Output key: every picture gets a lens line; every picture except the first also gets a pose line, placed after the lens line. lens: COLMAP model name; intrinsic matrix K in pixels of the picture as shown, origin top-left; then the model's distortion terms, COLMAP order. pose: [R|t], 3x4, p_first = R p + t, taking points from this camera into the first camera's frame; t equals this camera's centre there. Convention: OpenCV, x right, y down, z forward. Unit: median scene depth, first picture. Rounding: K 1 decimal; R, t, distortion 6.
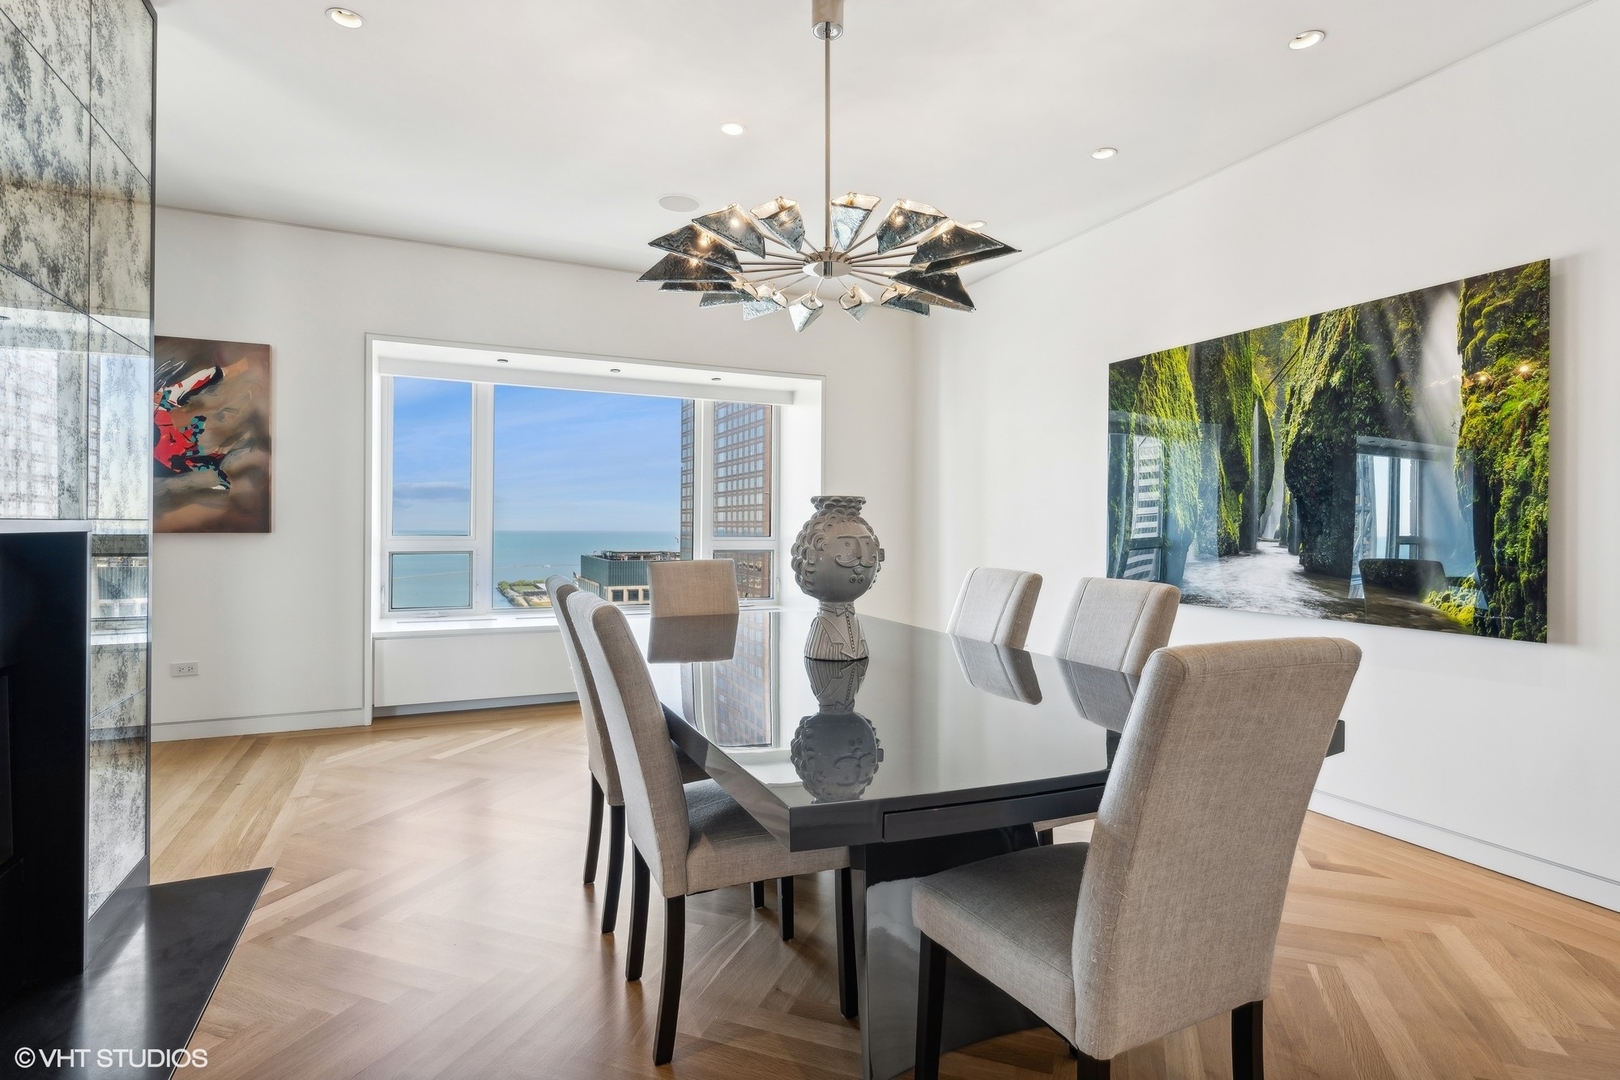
lens RADIAL K [[778.8, 0, 818.3], [0, 778.8, 527.1], [0, 0, 1]] dist [0.001986, 0.003176]
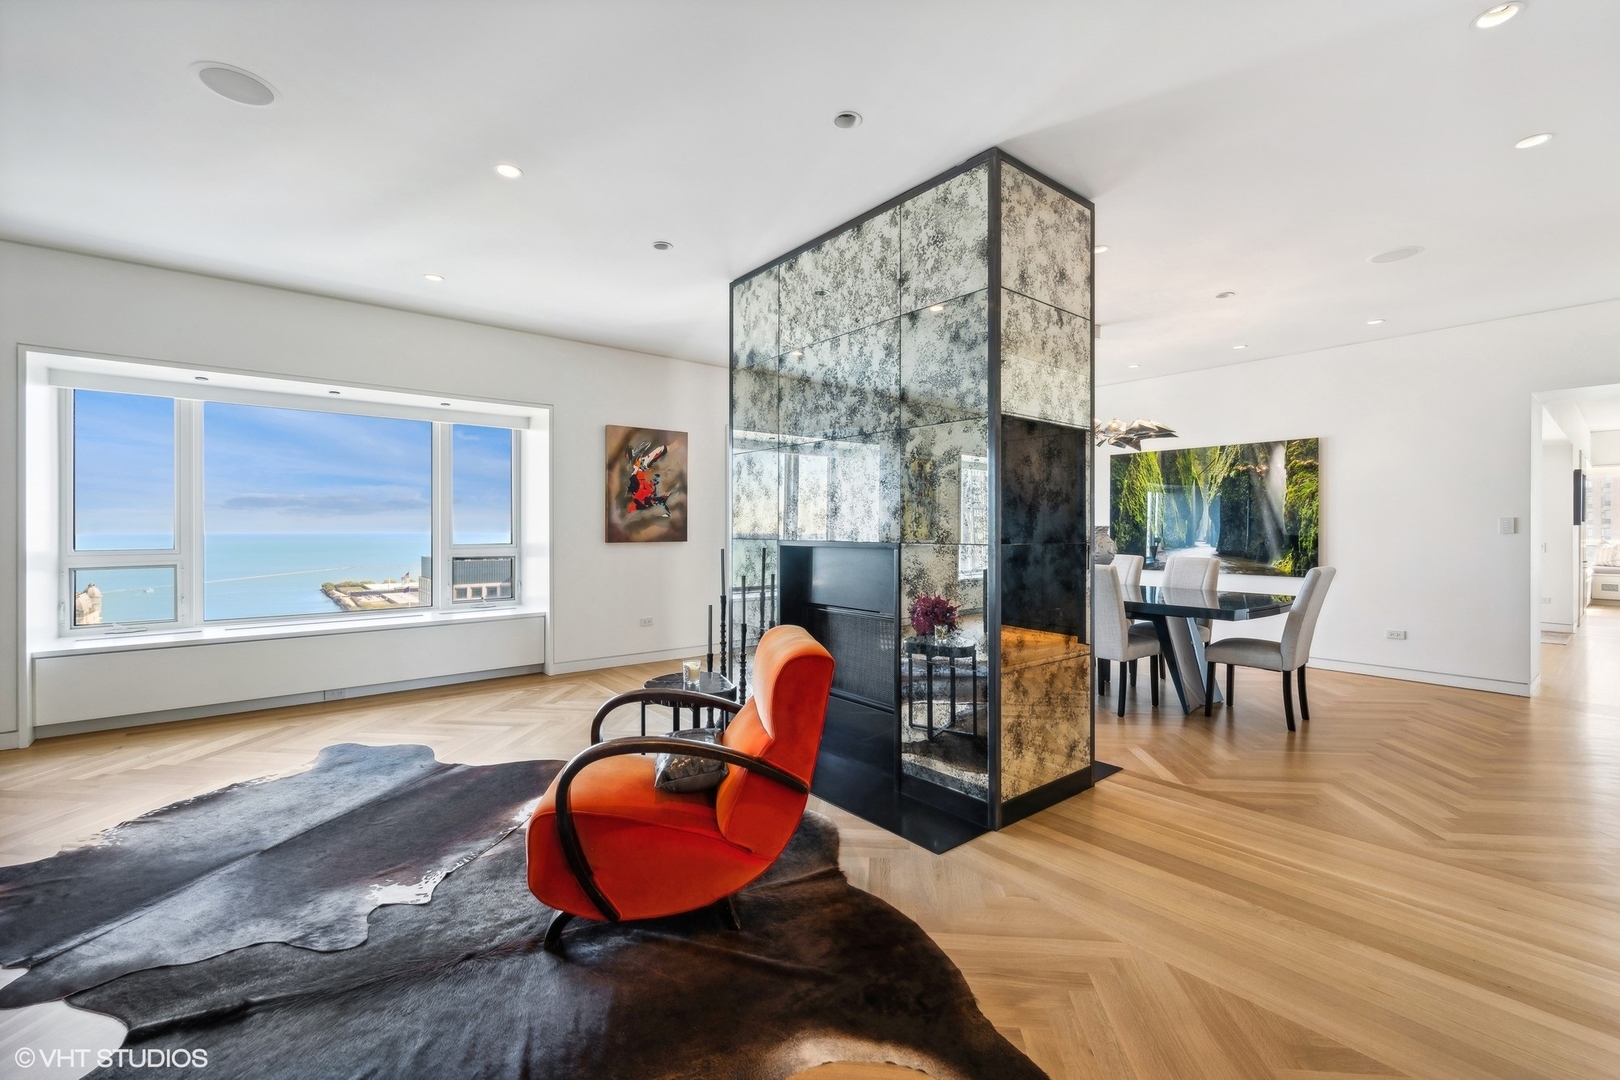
lens RADIAL K [[668.1, 0, 811.3], [0, 668.1, 528.7], [0, 0, 1]] dist [-0.002487, -0.000297]
pose [[0.971530, -0.004439, 0.236874, -0.815974], [0.004352, 0.999990, 0.000890, -0.021742], [-0.236876, 0.000166, 0.971540, -0.516341]]
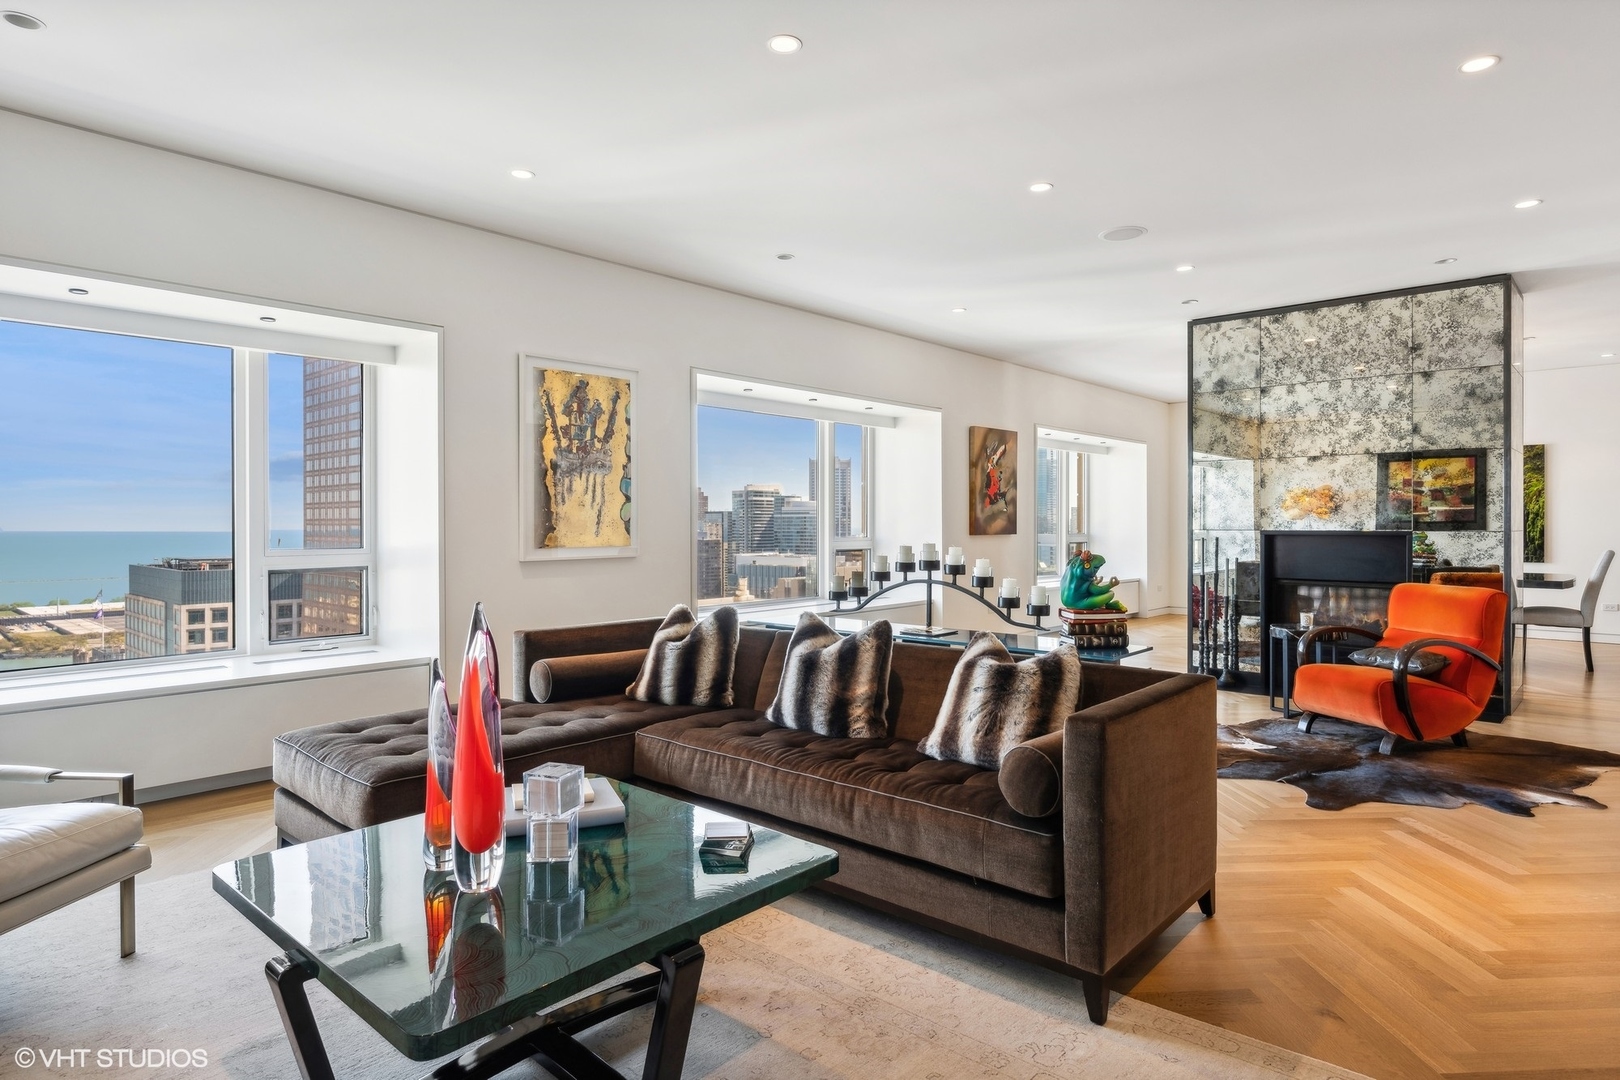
lens RADIAL K [[879.7, 0, 815.2], [0, 879.7, 531.1], [0, 0, 1]] dist [-0.005399, 0.000562]
pose [[0.927860, -0.010399, 0.372783, -1.989091], [0.006753, 0.999916, 0.011085, -0.026764], [-0.372867, -0.007768, 0.927852, -0.773324]]
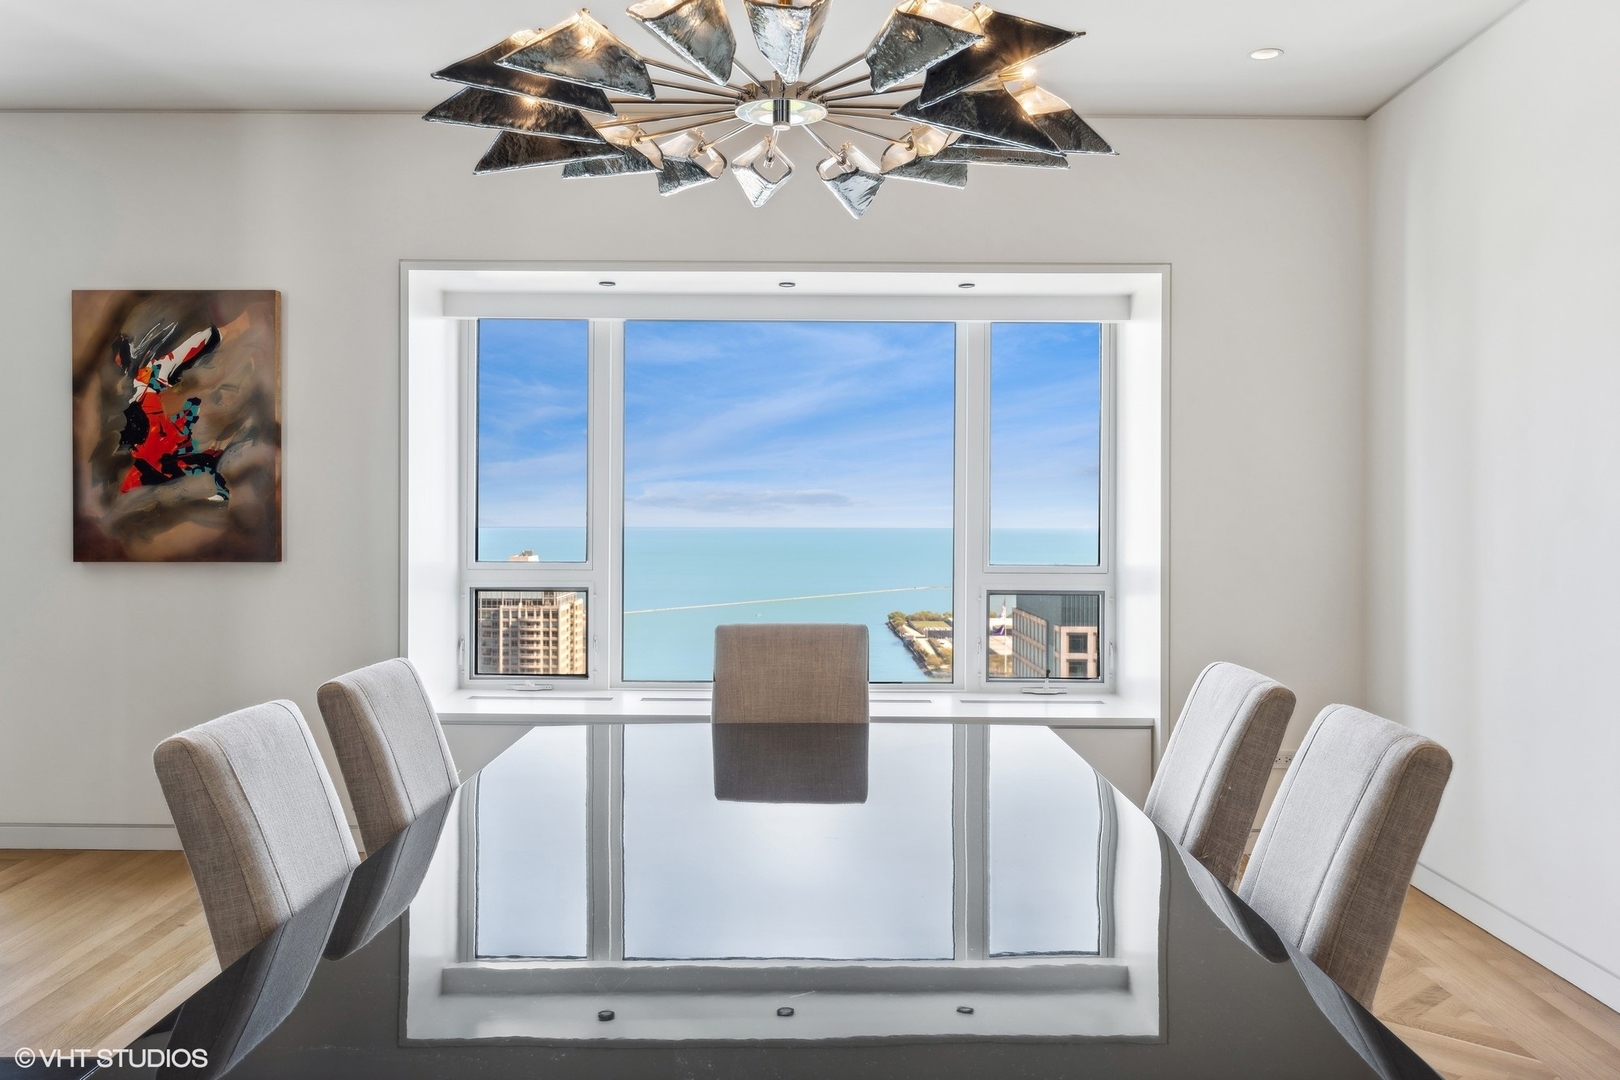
lens RADIAL K [[1405.6, 0, 818.1], [0, 1405.6, 525.6], [0, 0, 1]] dist [-0.002049, 0.021574]
pose [[0.906414, -0.000946, -0.422389, 0.265845], [0.002282, 0.999994, 0.002656, -0.028292], [0.422384, -0.003372, 0.906411, 0.079172]]
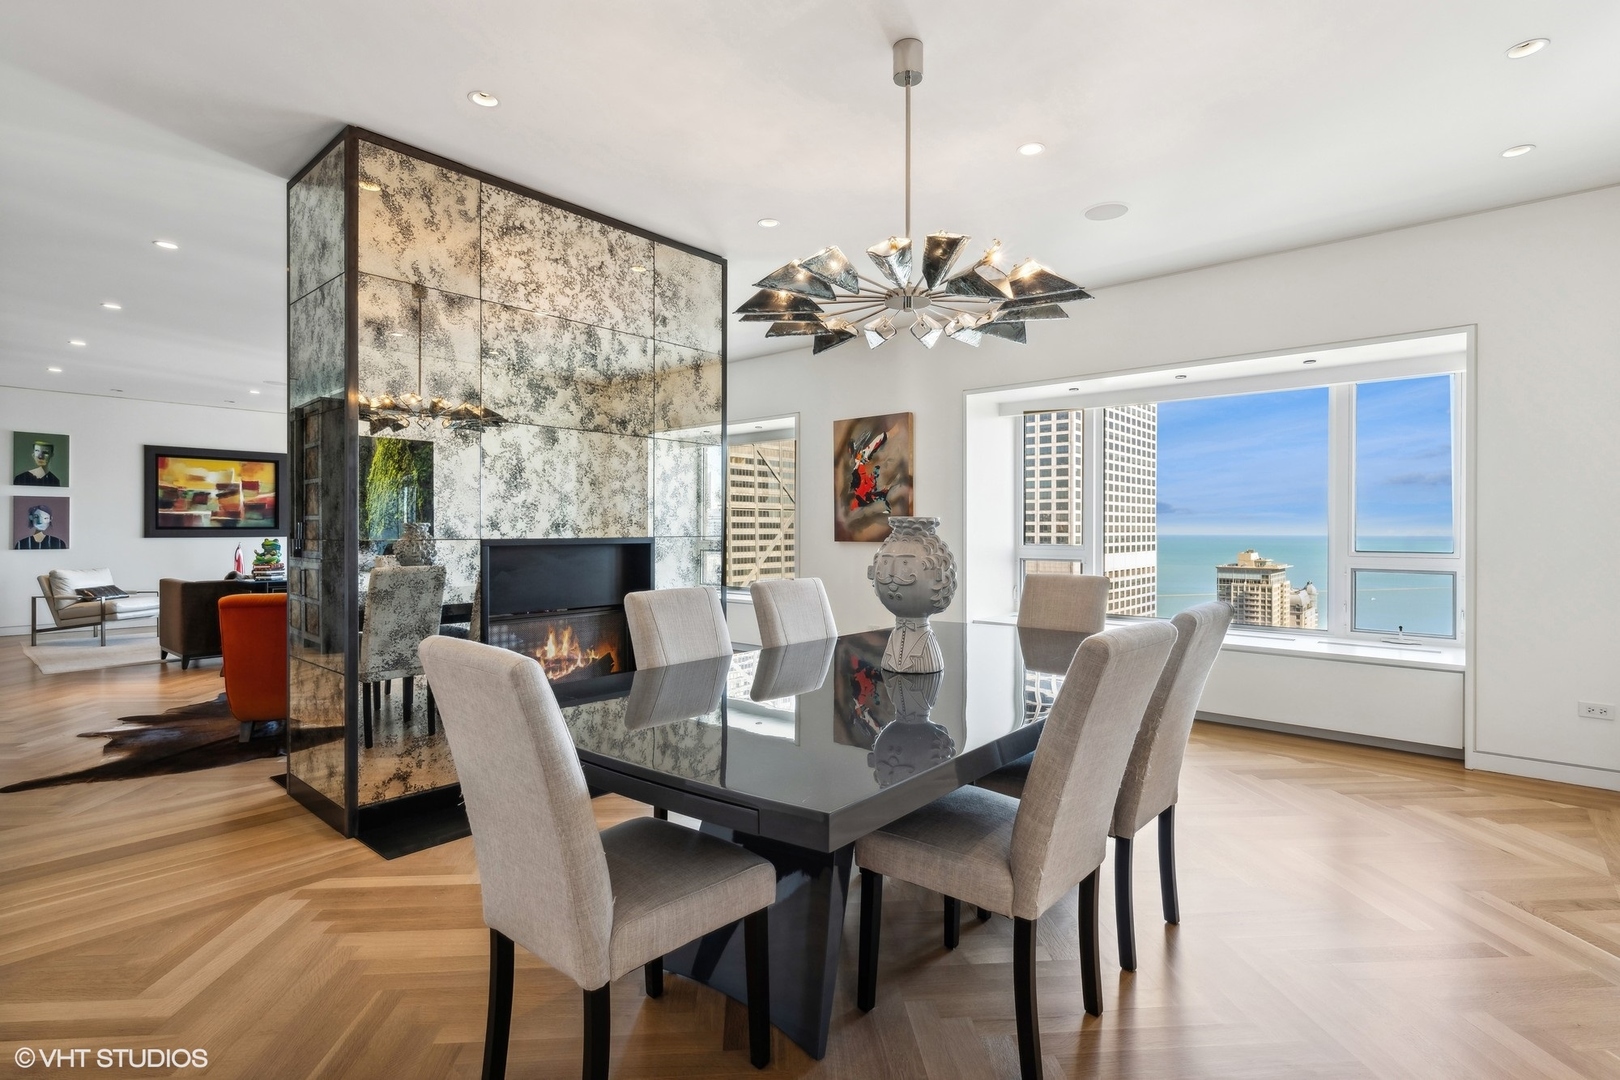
lens RADIAL K [[778.8, 0, 812.3], [0, 778.8, 526.8], [0, 0, 1]] dist [0.001986, 0.003176]
pose [[0.402976, -0.006163, -0.915190, 0.555571], [0.000268, 0.999978, -0.006616, -0.012928], [0.915211, 0.002421, 0.402968, 0.270207]]
